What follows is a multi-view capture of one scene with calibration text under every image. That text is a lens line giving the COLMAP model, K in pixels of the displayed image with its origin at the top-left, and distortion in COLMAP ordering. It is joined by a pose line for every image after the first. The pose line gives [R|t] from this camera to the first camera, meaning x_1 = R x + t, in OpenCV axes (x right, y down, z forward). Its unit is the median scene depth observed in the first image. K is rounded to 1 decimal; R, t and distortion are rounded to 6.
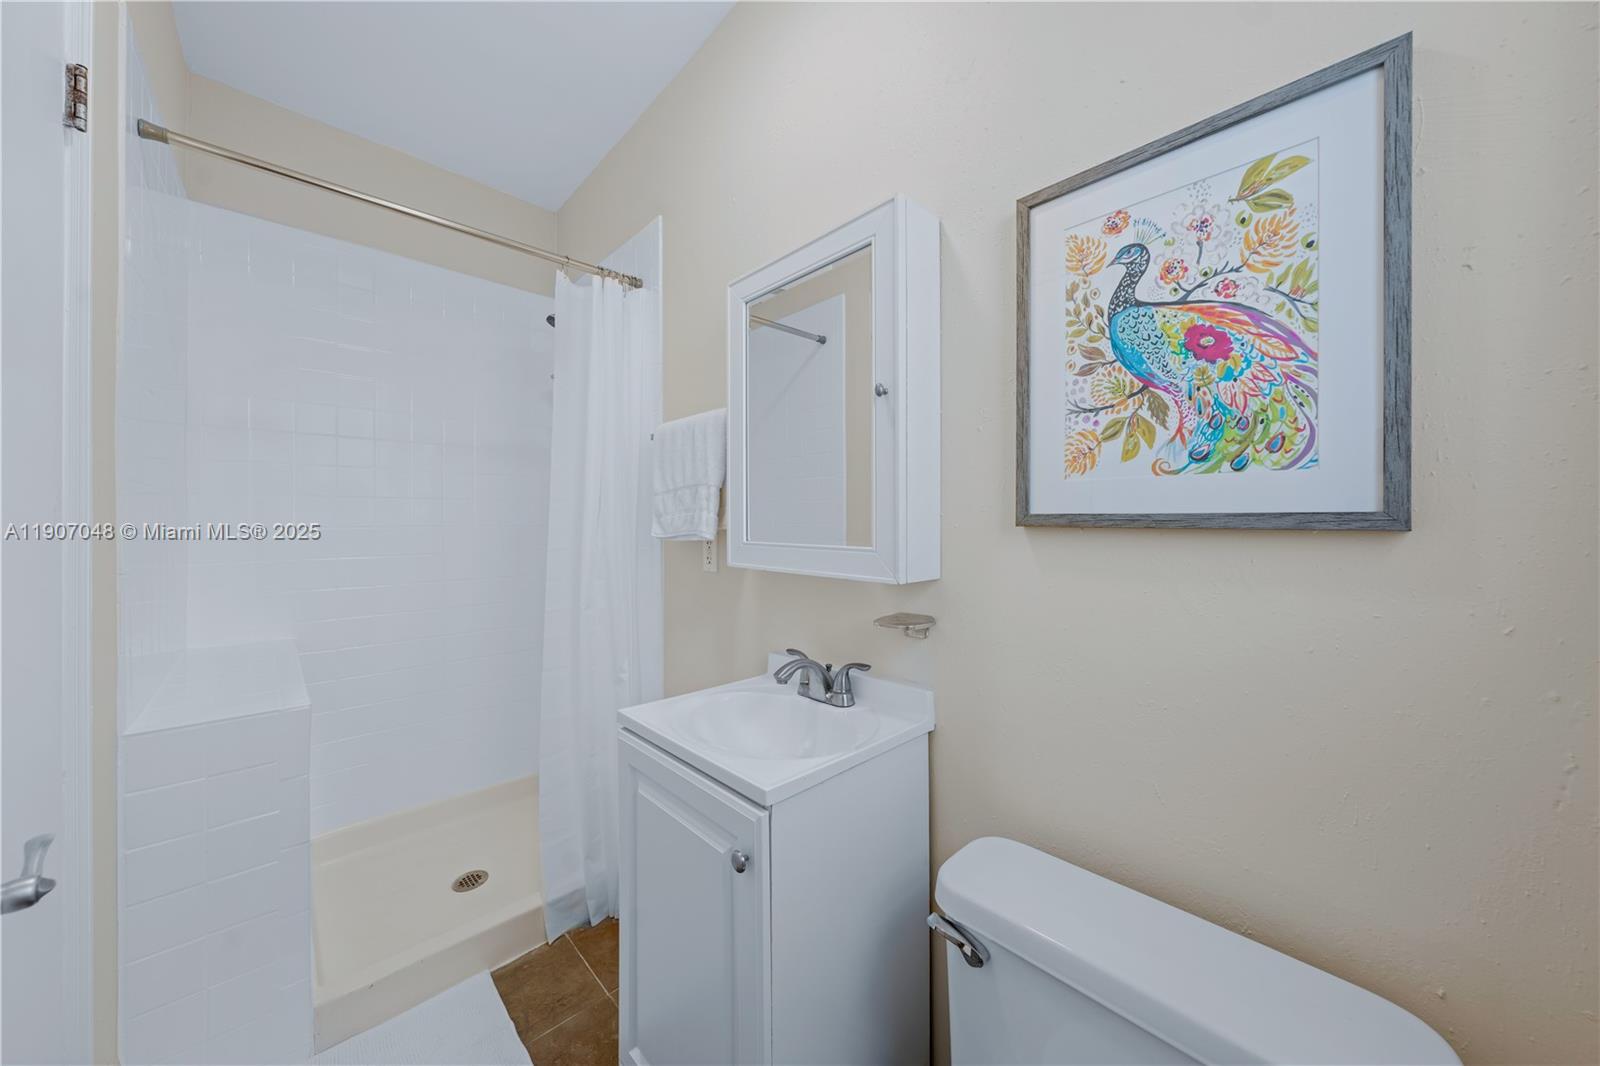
lens RADIAL K [[548.4, 0, 799.2], [0, 548.4, 526.0], [0, 0, 1]] dist [-0.006849, 0.000766]
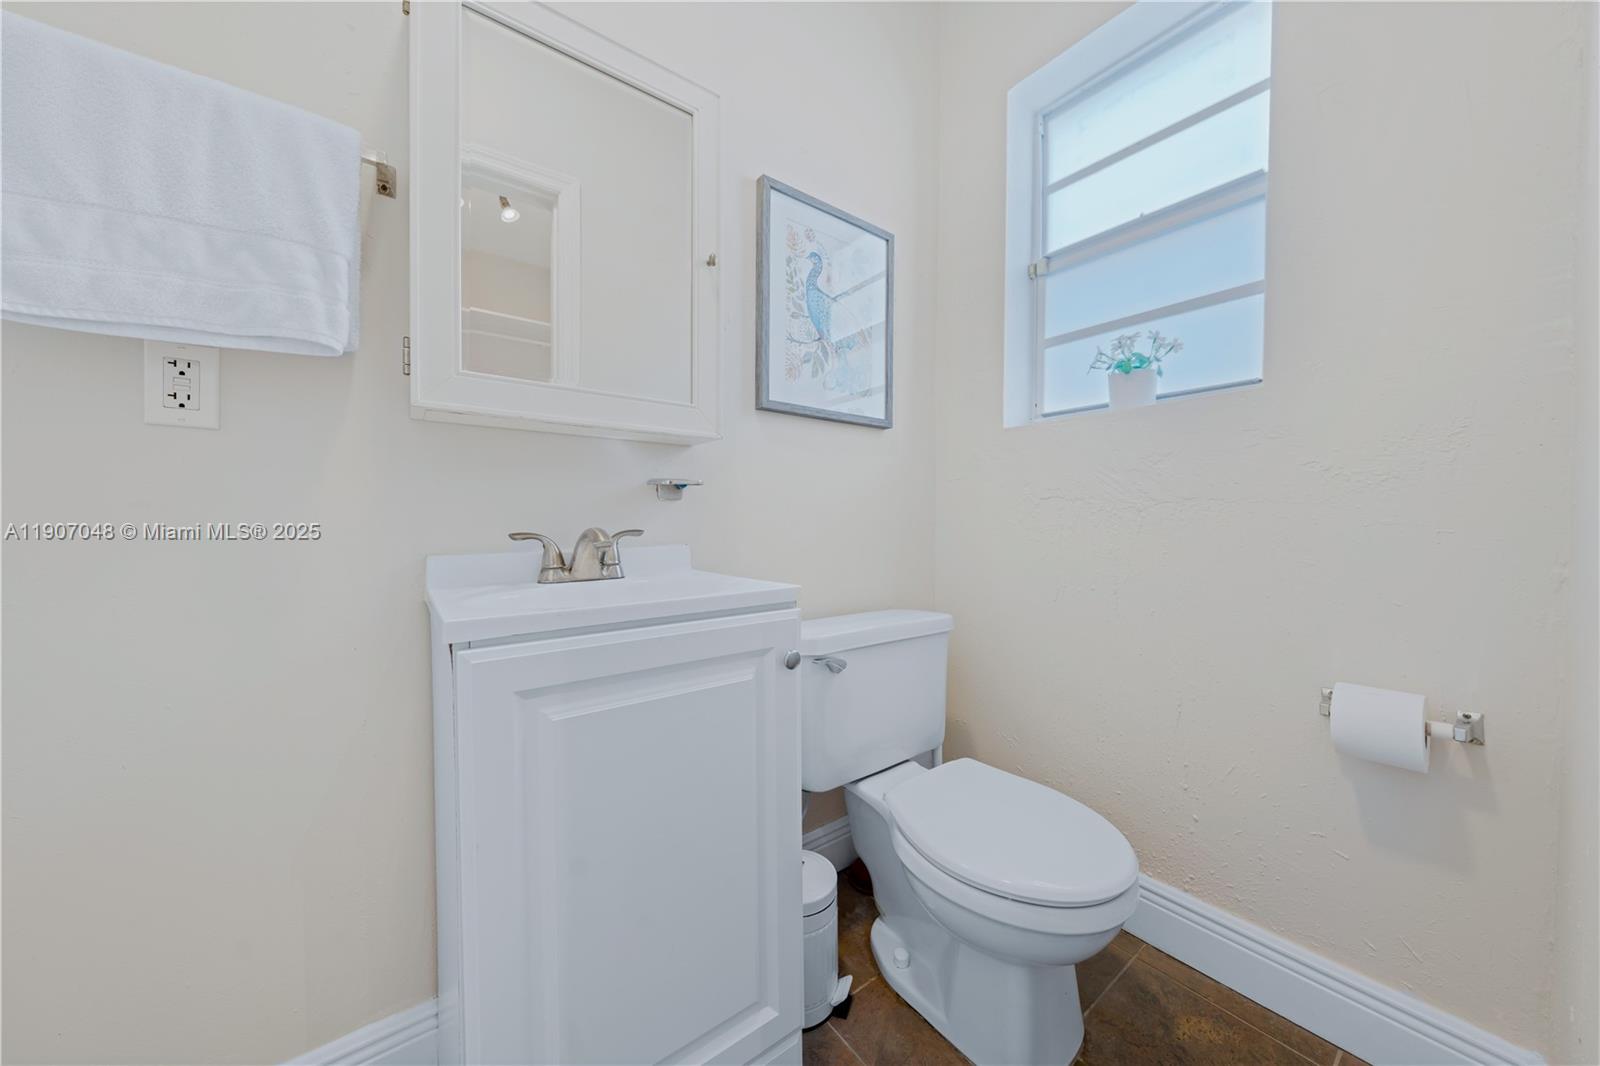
lens RADIAL K [[548.4, 0, 798.9], [0, 548.4, 528.9], [0, 0, 1]] dist [-0.006849, 0.000766]
pose [[0.110888, -0.013613, 0.993740, -1.095775], [0.002952, 0.999906, 0.013369, 0.323855], [-0.993829, 0.001451, 0.110917, 0.830933]]
